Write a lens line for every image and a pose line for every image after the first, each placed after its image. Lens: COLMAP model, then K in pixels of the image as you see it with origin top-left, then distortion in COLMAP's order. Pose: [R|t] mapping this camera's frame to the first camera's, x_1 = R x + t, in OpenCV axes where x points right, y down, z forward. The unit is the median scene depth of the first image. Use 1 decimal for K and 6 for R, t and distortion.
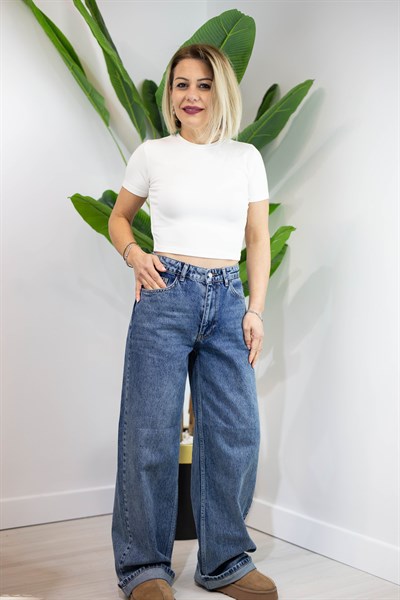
lens RADIAL K [[917.6, 0, 195.6], [0, 917.6, 300.0], [0, 0, 1]] dist [0.050012, 0.000000]
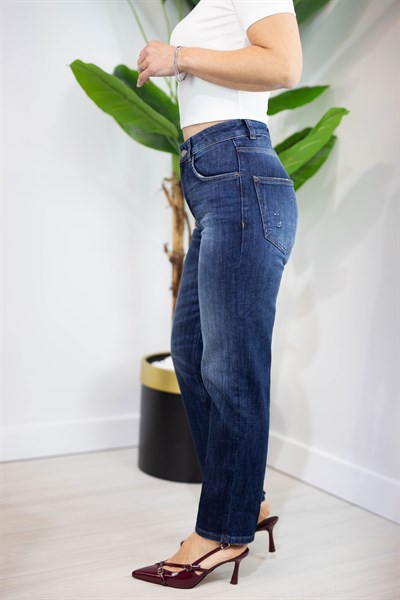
lens RADIAL K [[917.6, 0, 200.6], [0, 917.6, 301.5], [0, 0, 1]] dist [0.050012, 0.000000]
pose [[0.998956, 0.028896, -0.035382, 0.012355], [-0.026321, 0.997116, 0.071183, 0.032812], [0.037337, -0.070178, 0.996836, 0.170516]]
